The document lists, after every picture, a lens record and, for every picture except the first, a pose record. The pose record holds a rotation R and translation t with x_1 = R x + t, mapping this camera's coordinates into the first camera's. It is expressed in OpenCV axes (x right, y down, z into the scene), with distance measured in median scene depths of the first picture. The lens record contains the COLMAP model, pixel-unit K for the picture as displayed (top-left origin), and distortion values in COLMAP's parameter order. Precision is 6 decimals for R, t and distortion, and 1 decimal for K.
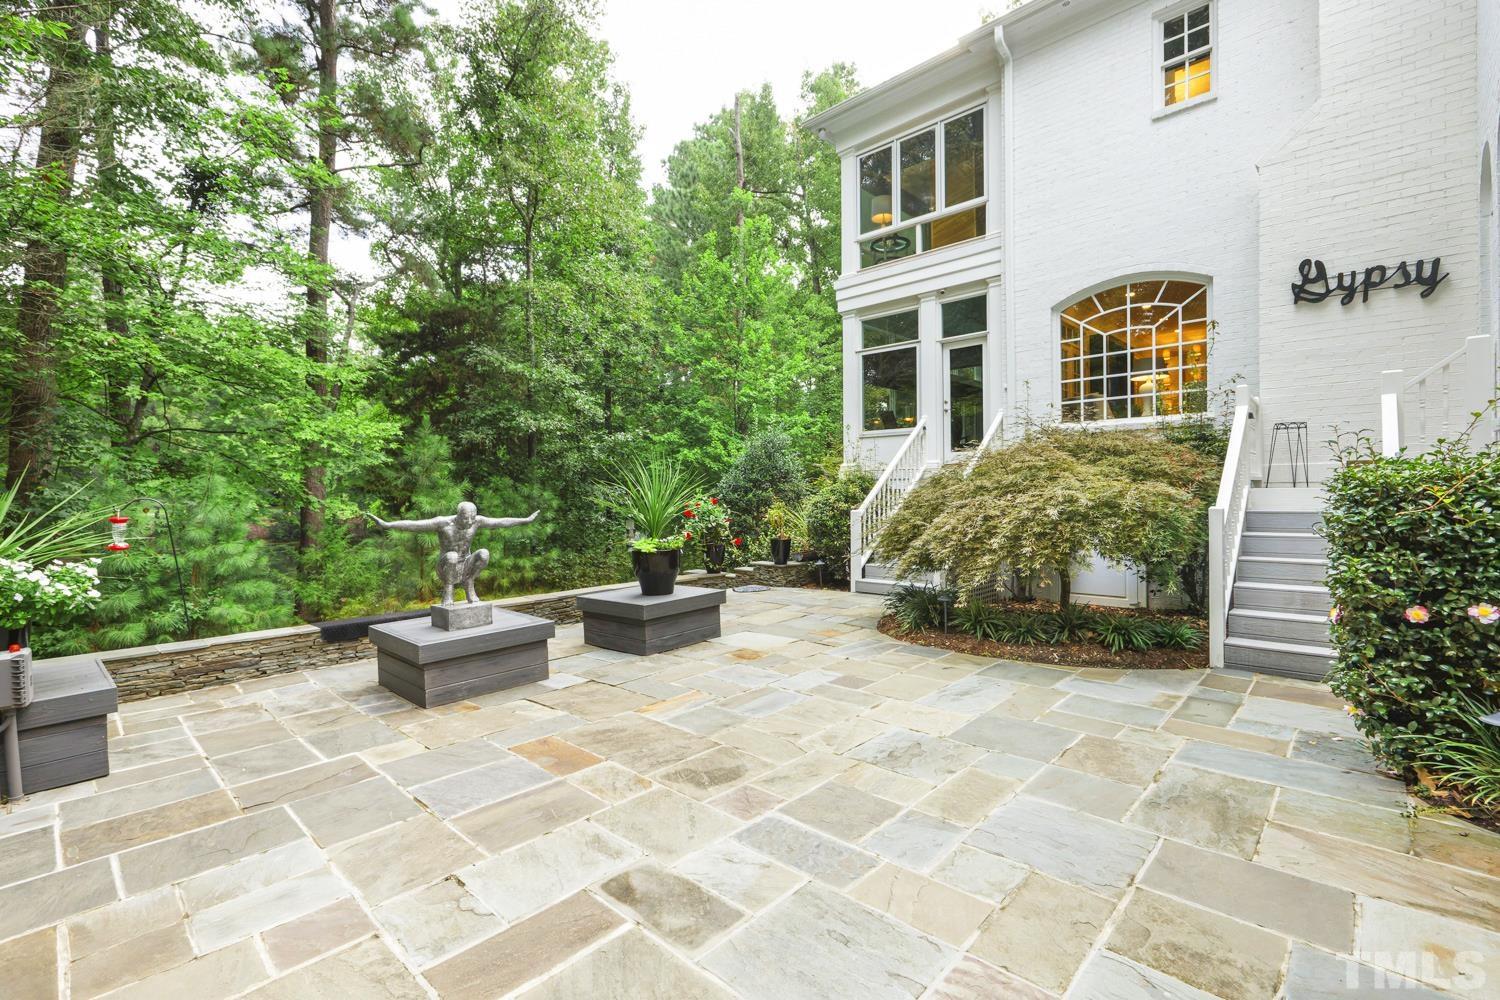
lens RADIAL K [[678.7, 0, 754.8], [0, 678.7, 496.9], [0, 0, 1]] dist [0.009246, 0.000019]
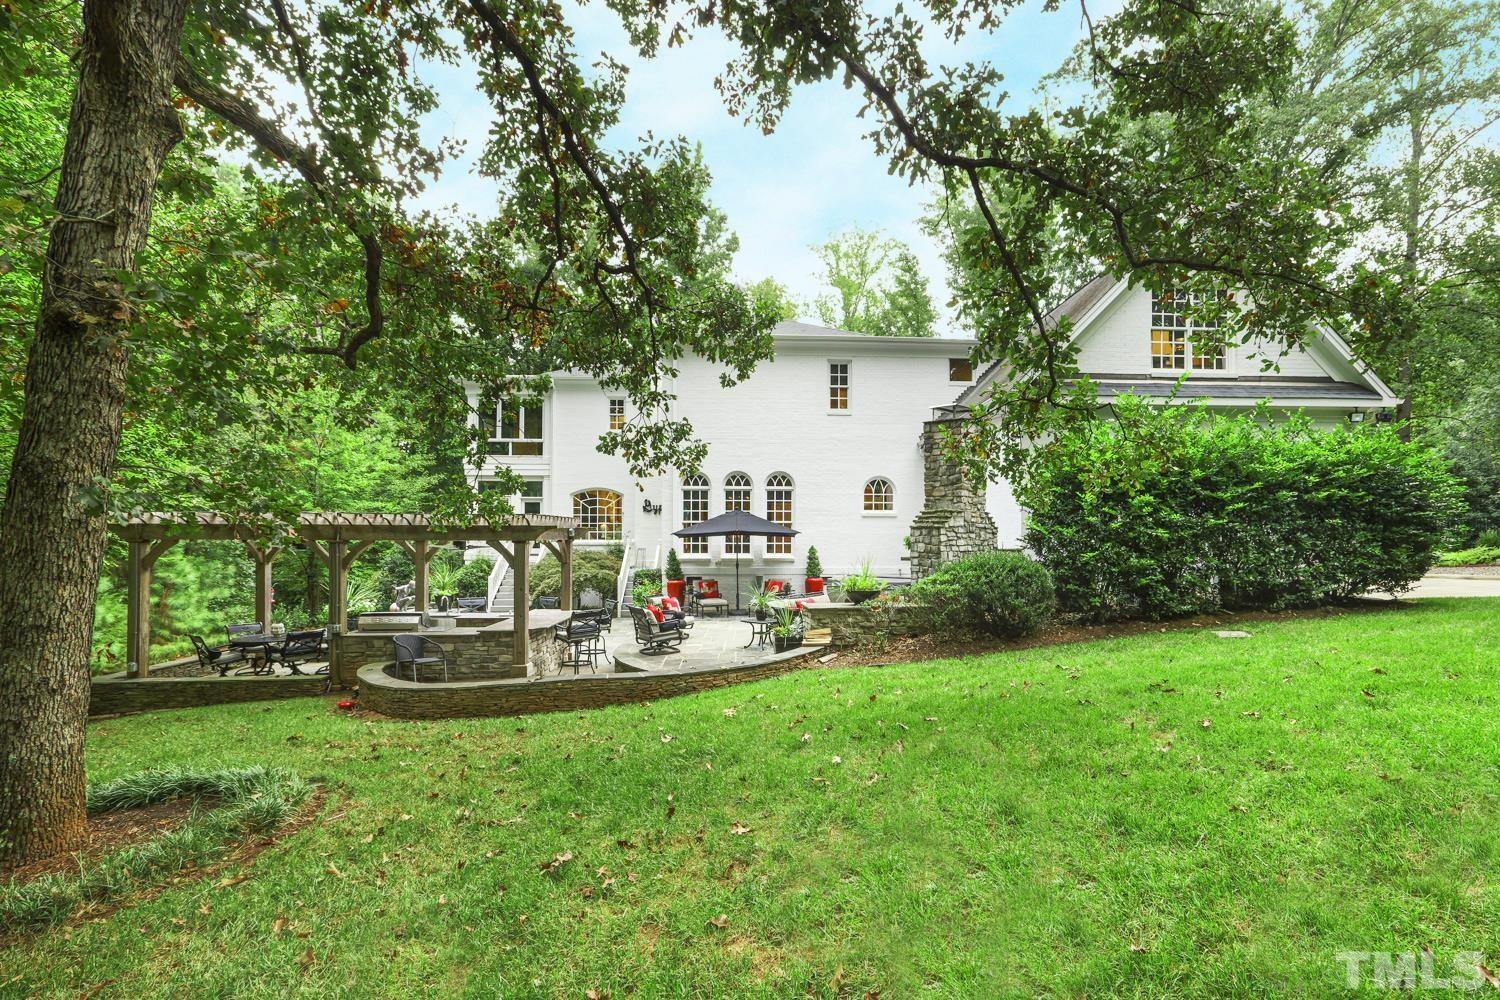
lens RADIAL K [[678.7, 0, 754.8], [0, 678.7, 496.9], [0, 0, 1]] dist [0.009246, 0.000019]
pose [[0.732823, 0.054679, 0.678218, -0.836715], [-0.000023, 0.996768, -0.080336, -0.072833], [-0.680419, 0.058857, 0.730456, -1.416382]]
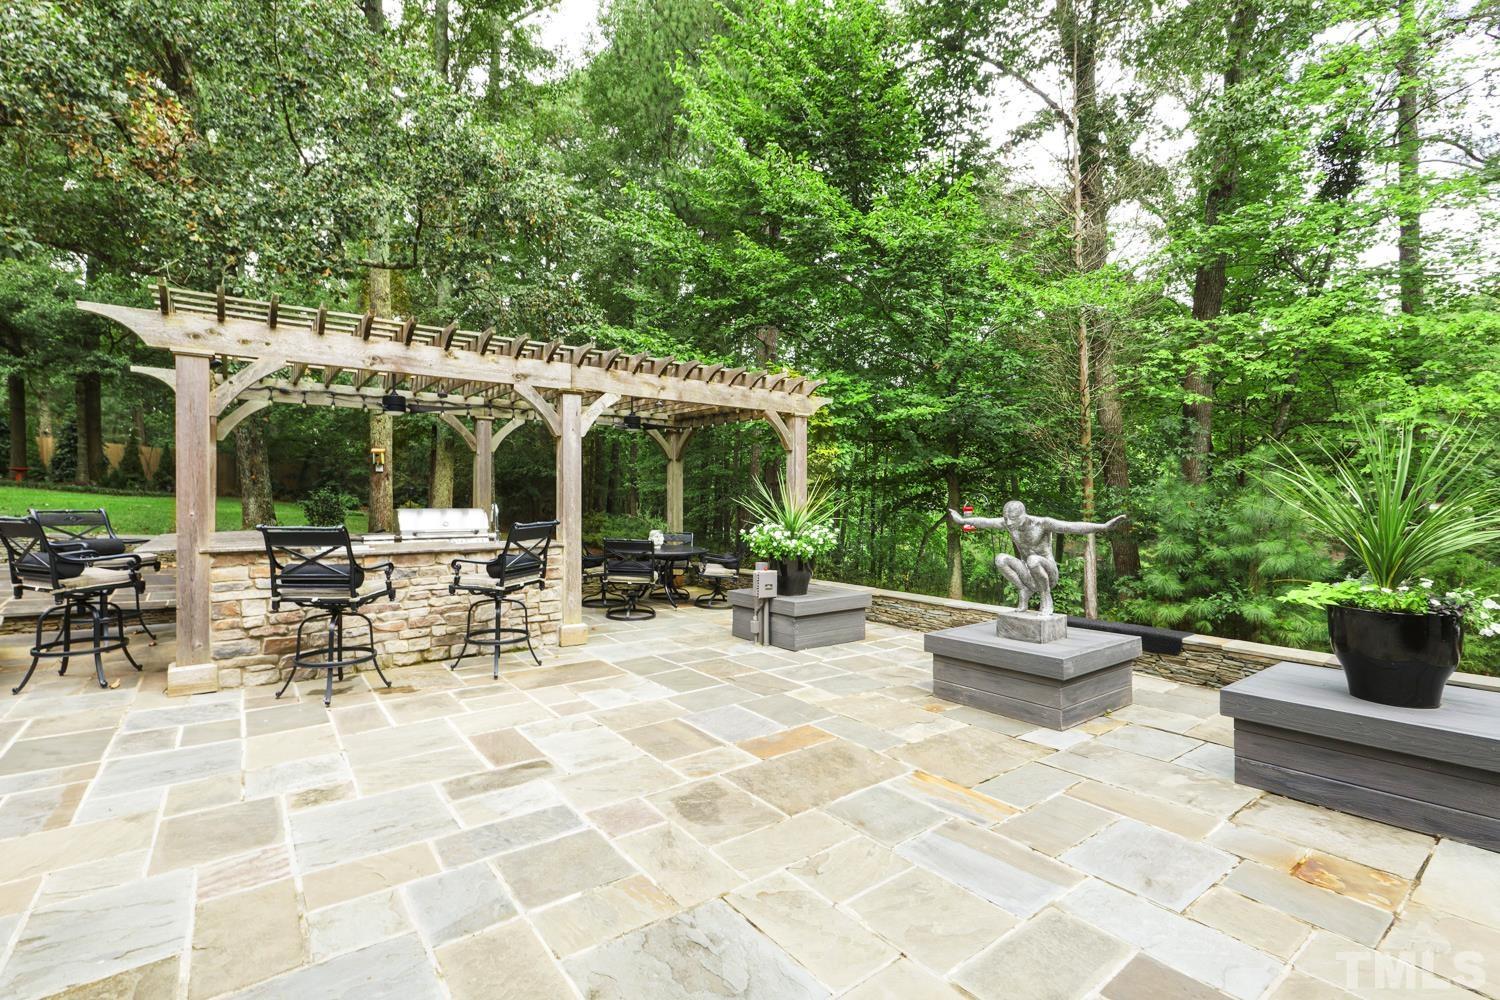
lens RADIAL K [[678.7, 0, 754.8], [0, 678.7, 496.9], [0, 0, 1]] dist [0.009246, 0.000019]
pose [[-0.193588, 0.009683, -0.981035, 0.792535], [0.001546, 0.999953, 0.009565, -0.015356], [0.981082, 0.000335, -0.193593, 1.205388]]
